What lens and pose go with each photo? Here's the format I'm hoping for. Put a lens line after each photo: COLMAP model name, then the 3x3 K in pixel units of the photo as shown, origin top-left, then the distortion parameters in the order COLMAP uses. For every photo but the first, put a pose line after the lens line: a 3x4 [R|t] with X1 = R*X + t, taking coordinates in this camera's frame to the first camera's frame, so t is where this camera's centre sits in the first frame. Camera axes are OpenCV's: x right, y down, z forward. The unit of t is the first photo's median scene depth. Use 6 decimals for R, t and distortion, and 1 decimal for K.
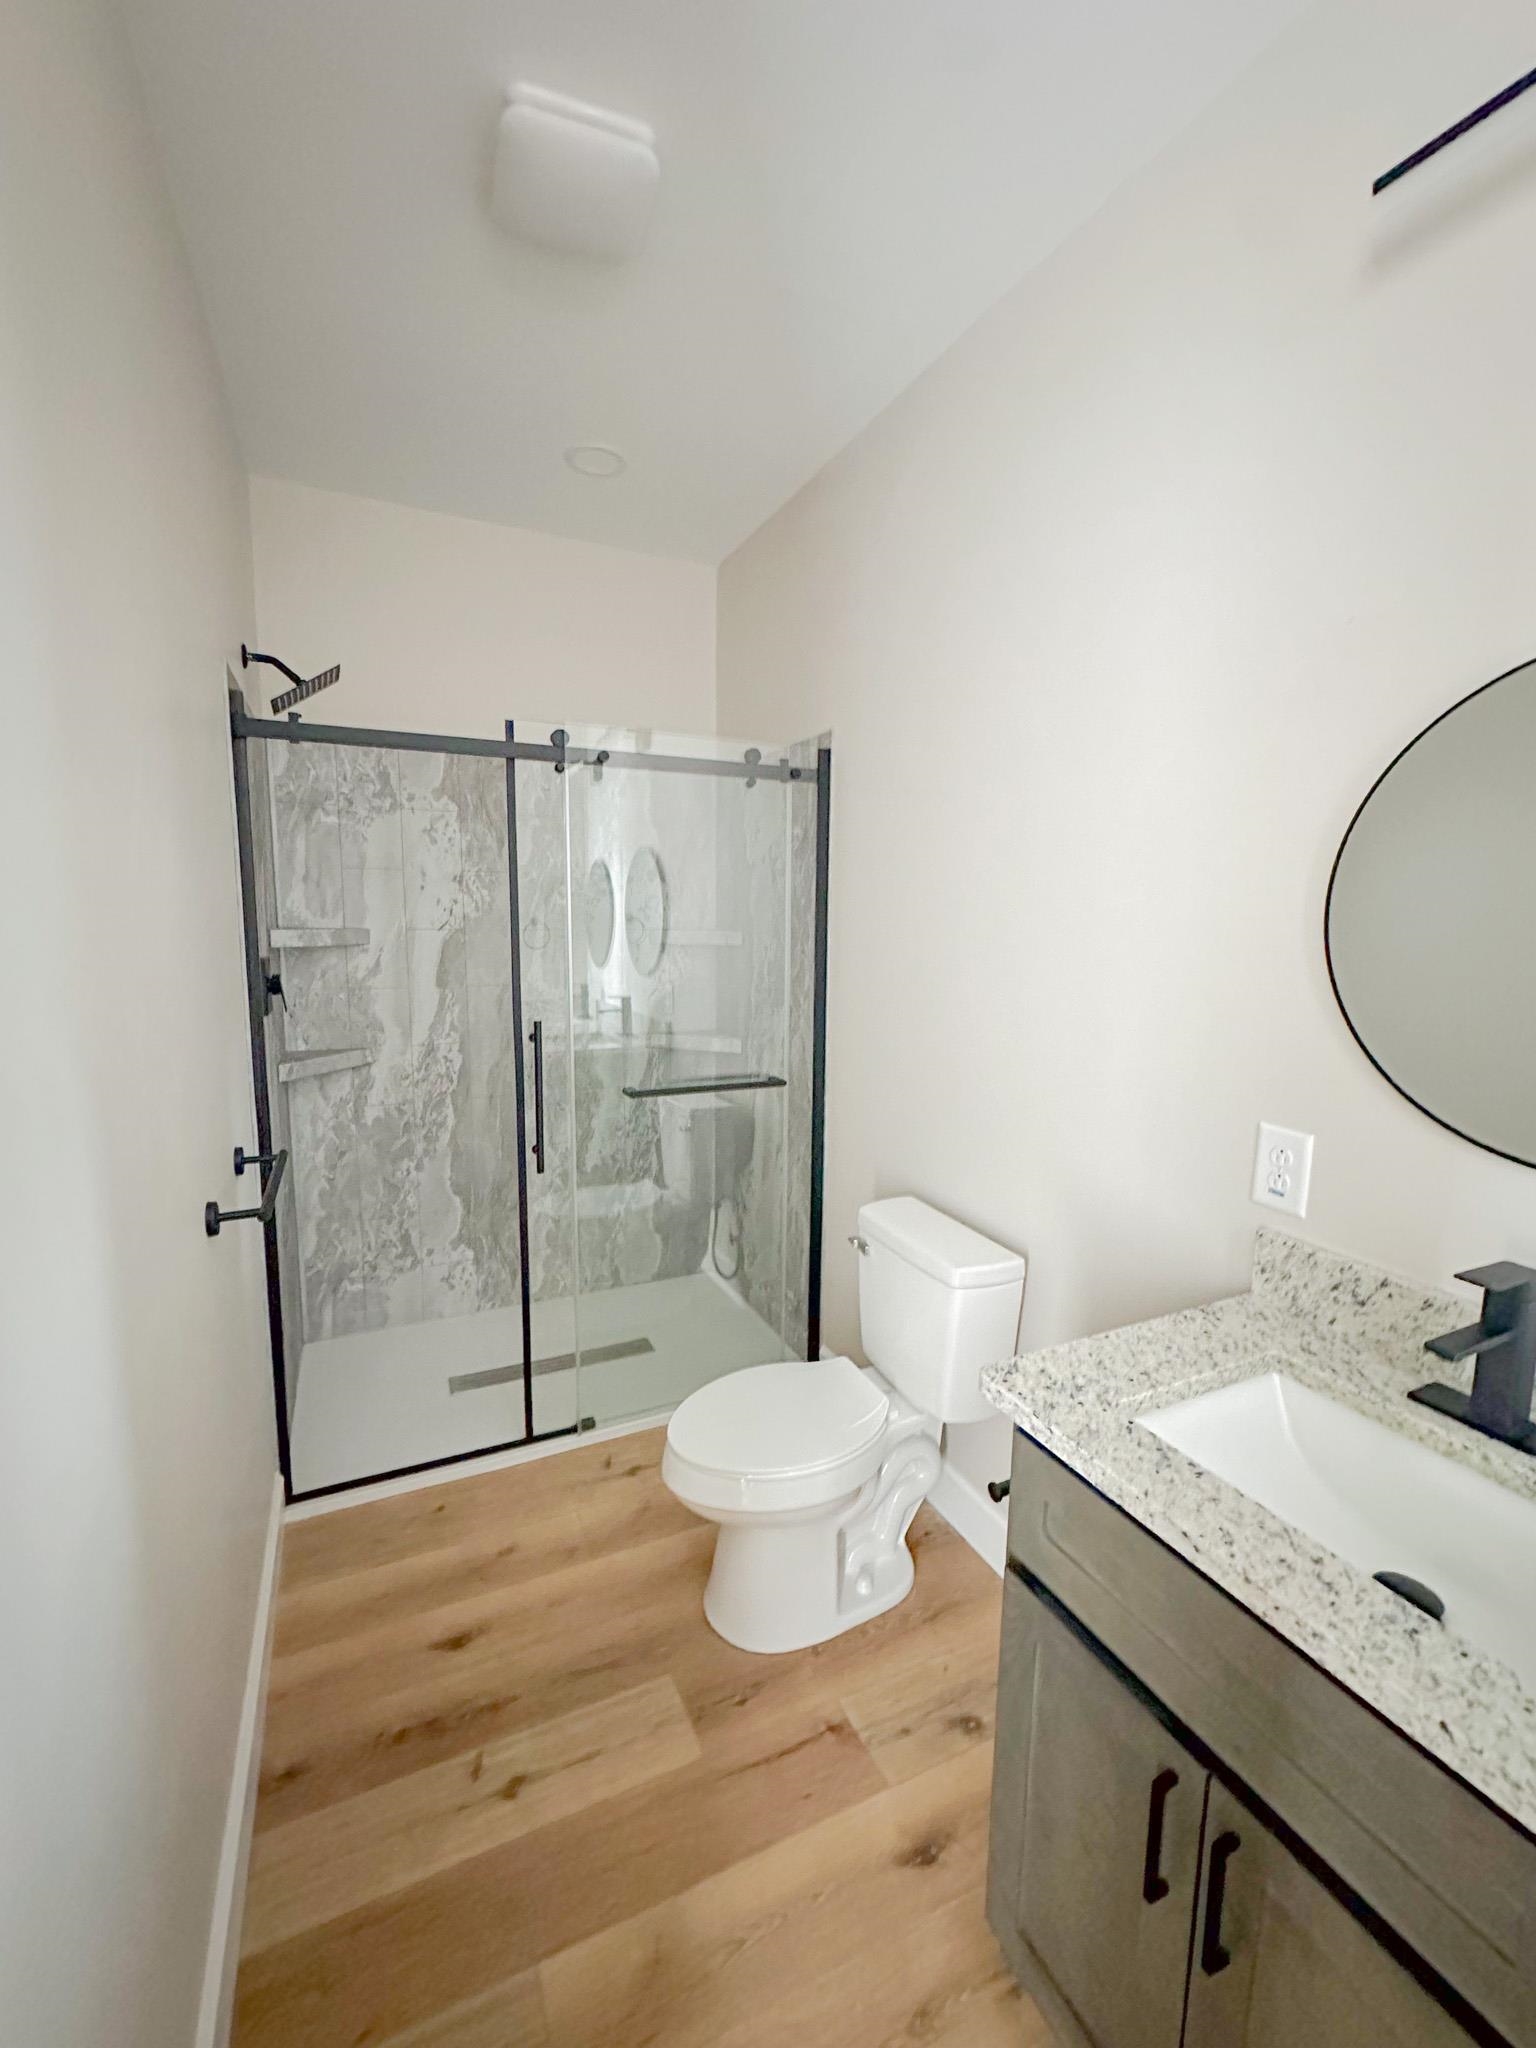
lens RADIAL K [[846.8, 0, 764.7], [0, 846.8, 1032.5], [0, 0, 1]] dist [0.010460, -0.008597]
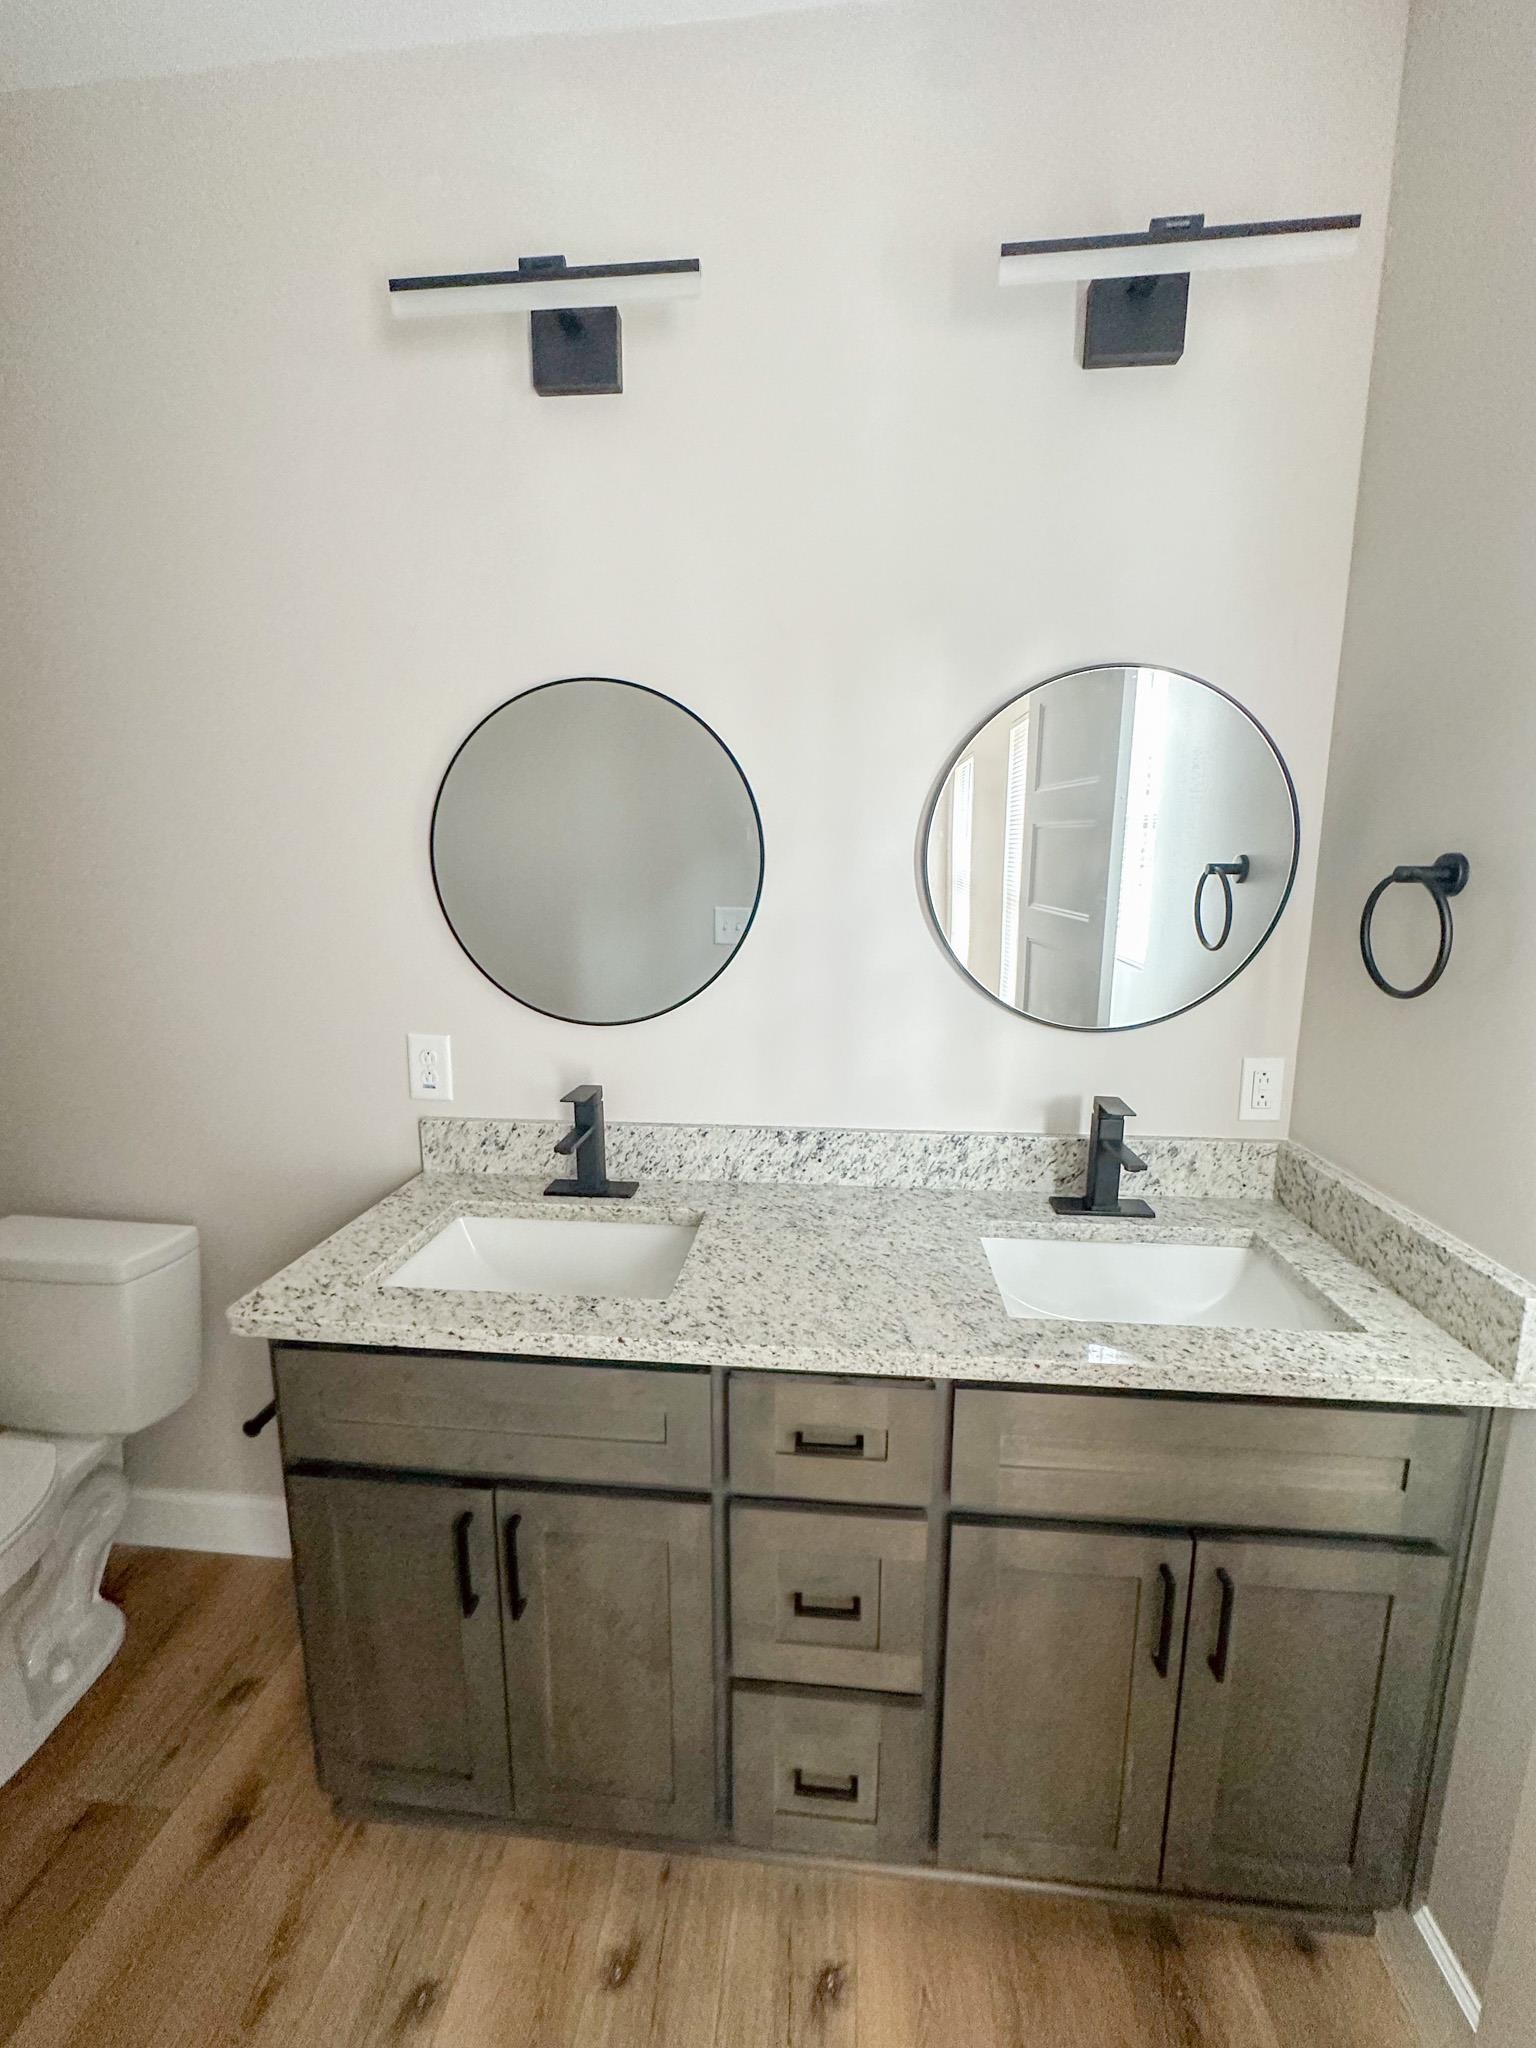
lens RADIAL K [[830.5, 0, 780.7], [0, 830.5, 1025.5], [0, 0, 1]] dist [0.001555, 0.000317]
pose [[0.497570, -0.161213, 0.852311, -0.194650], [0.120251, 0.985910, 0.116281, 0.021970], [-0.859048, 0.044633, 0.509945, -0.085471]]
